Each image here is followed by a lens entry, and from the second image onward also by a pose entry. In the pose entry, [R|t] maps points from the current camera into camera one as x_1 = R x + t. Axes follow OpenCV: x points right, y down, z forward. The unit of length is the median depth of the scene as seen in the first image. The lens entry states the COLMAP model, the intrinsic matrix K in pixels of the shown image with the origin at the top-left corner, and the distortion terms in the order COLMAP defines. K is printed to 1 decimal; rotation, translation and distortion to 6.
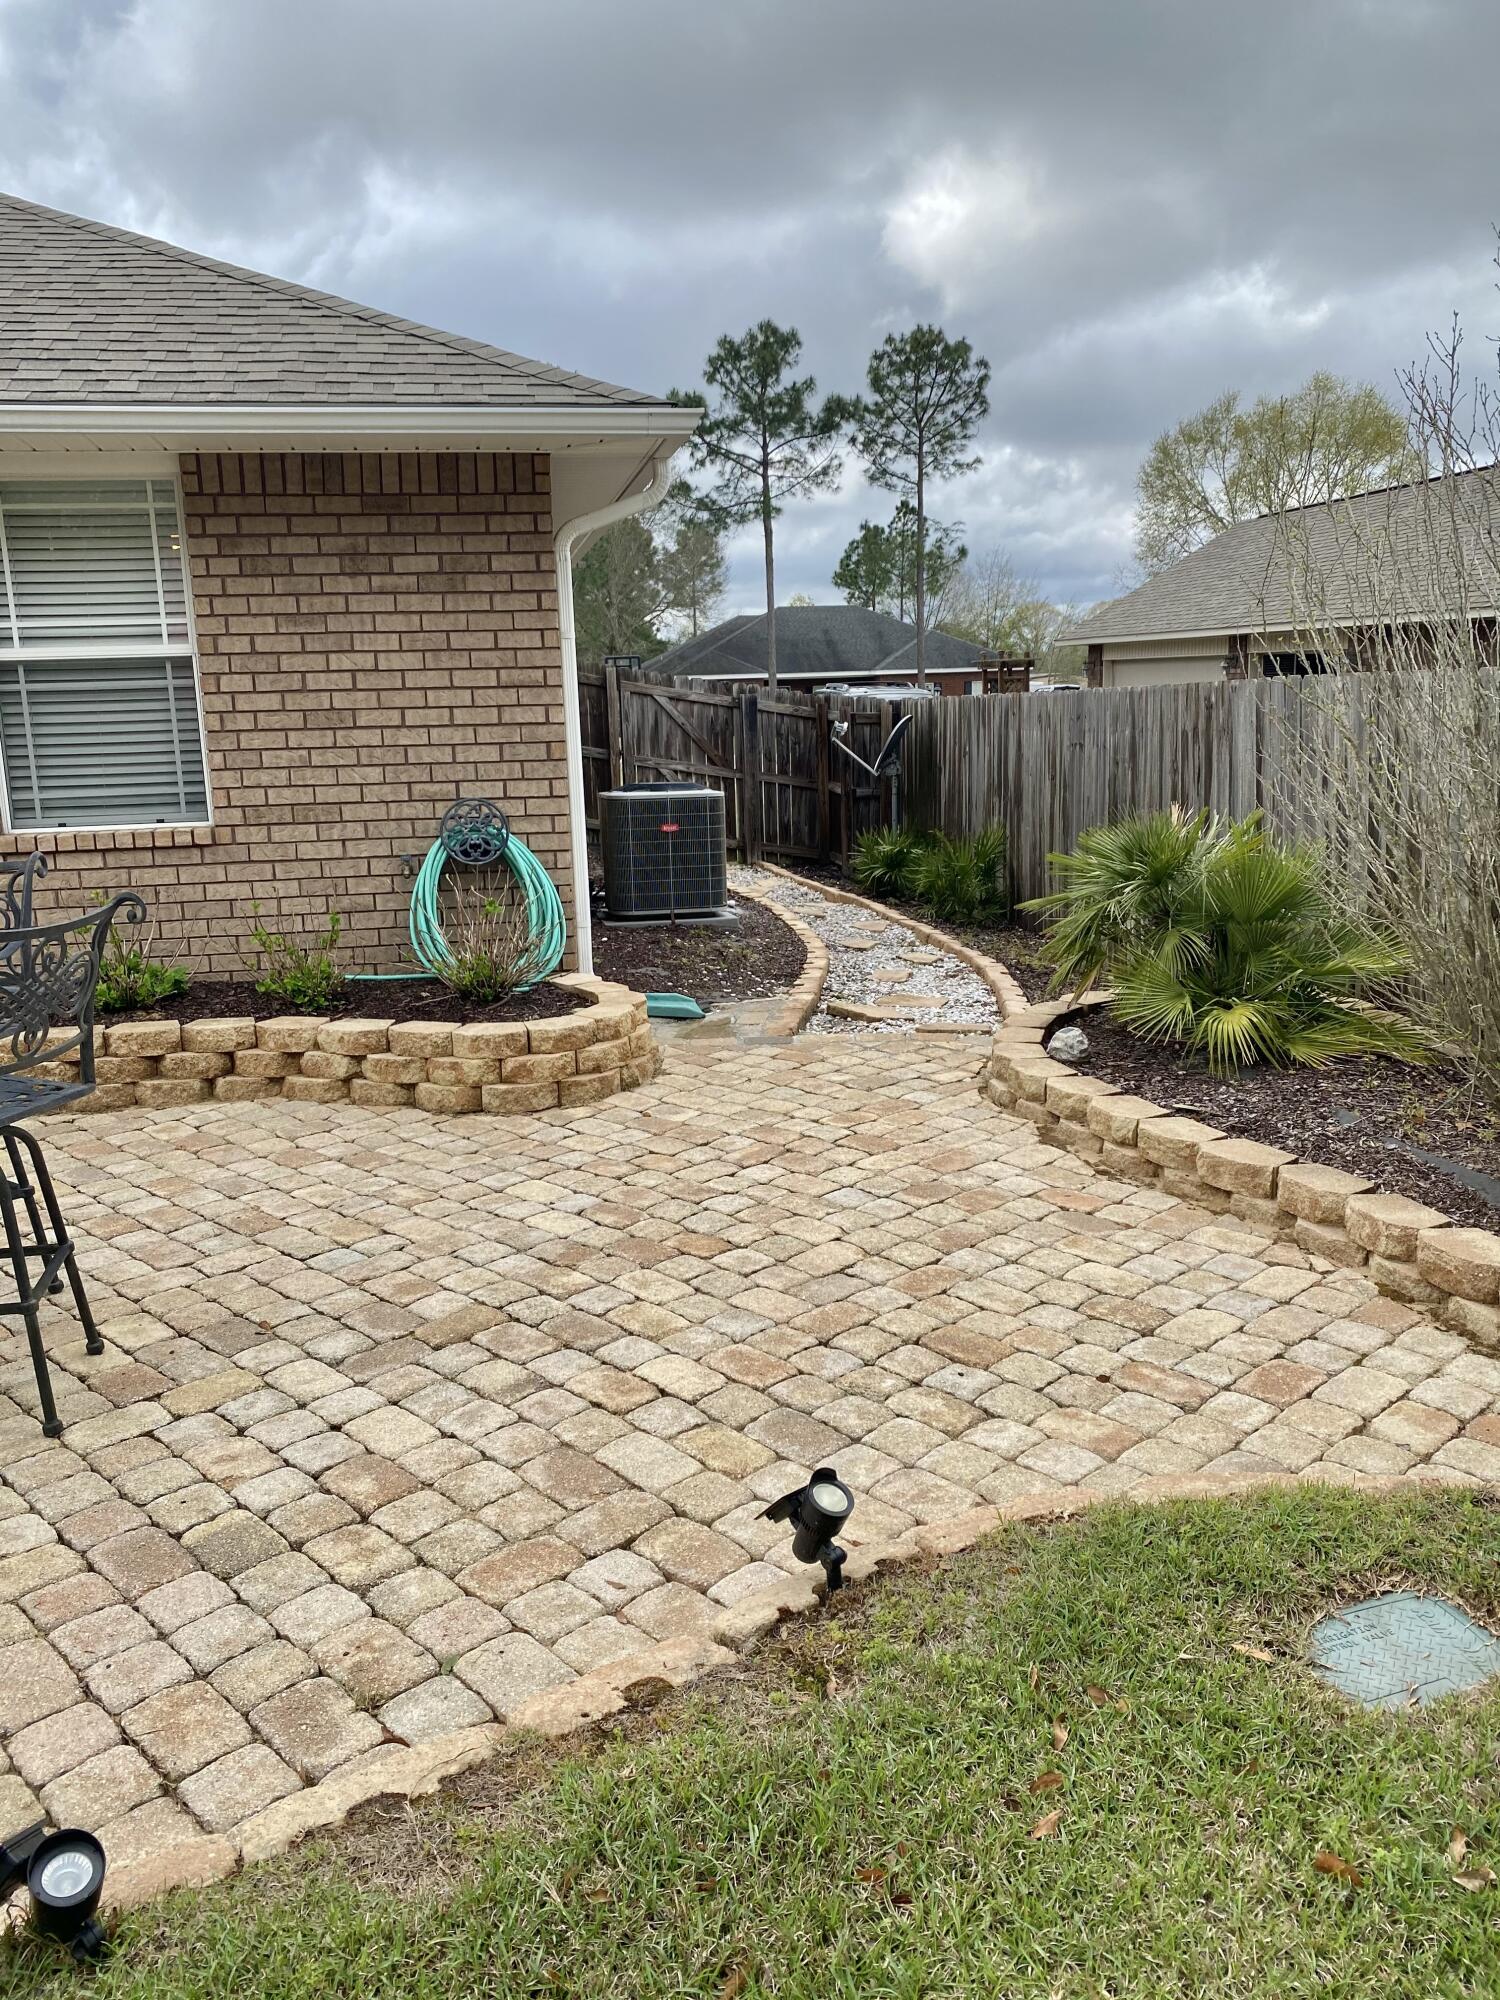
lens RADIAL K [[1544.8, 0, 768.1], [0, 1544.8, 988.2], [0, 0, 1]] dist [0.039670, -0.045617]
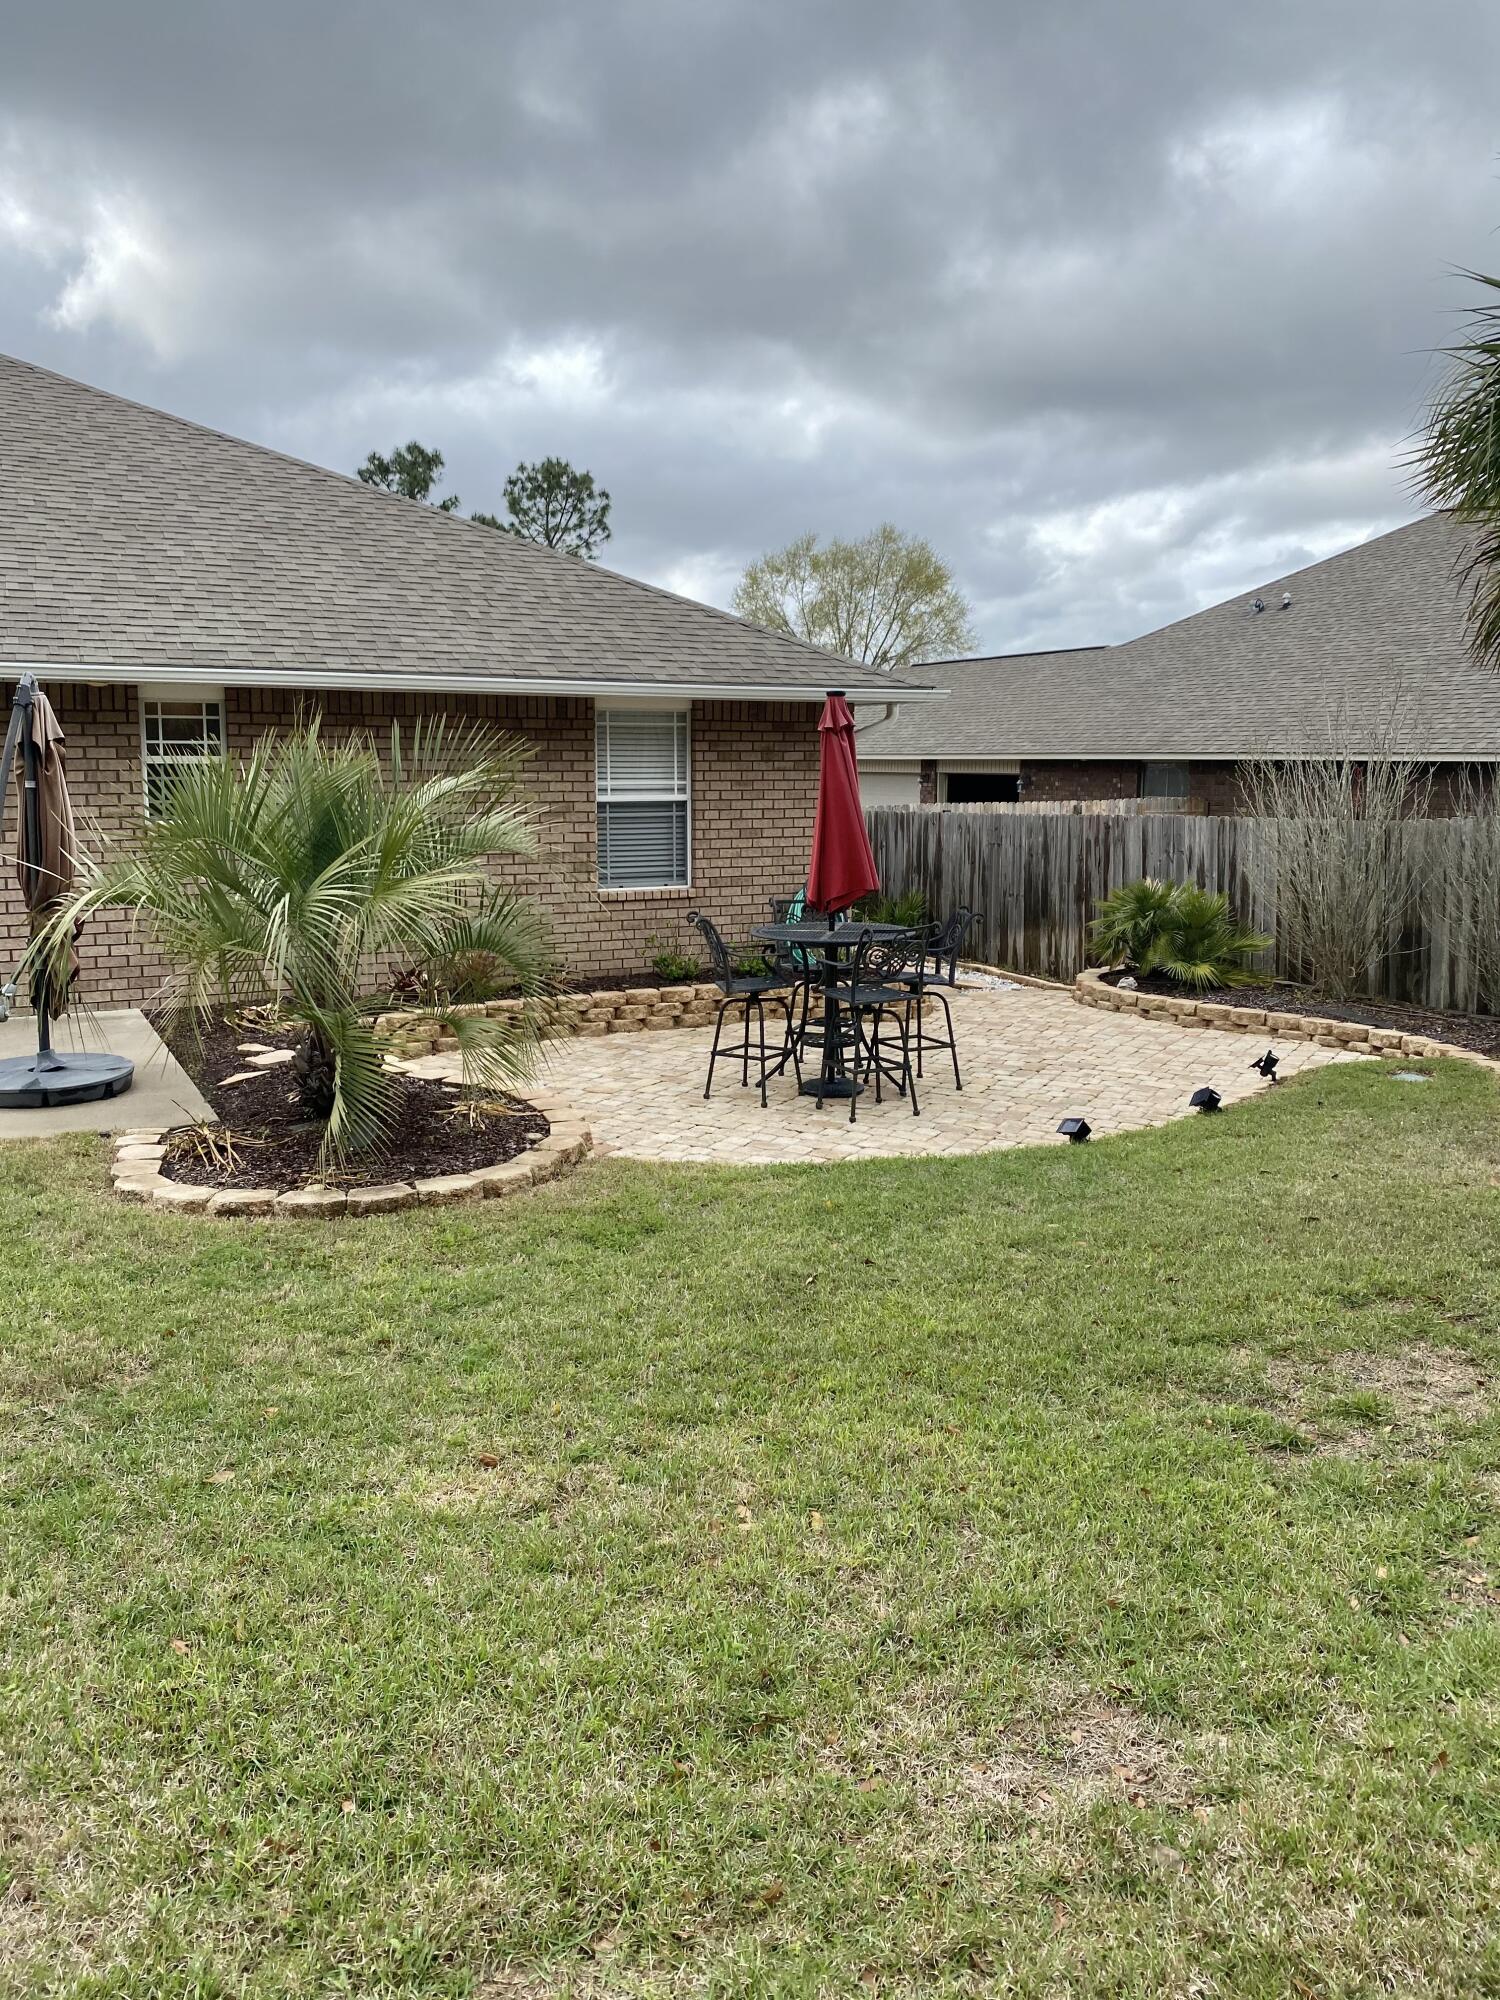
lens RADIAL K [[1544.8, 0, 733.2], [0, 1544.8, 1009.0], [0, 0, 1]] dist [0.039670, -0.045617]
pose [[0.959389, -0.020843, 0.281315, -0.843279], [0.031203, 0.998988, -0.032397, 0.108336], [-0.280355, 0.039859, 0.959068, -0.838401]]
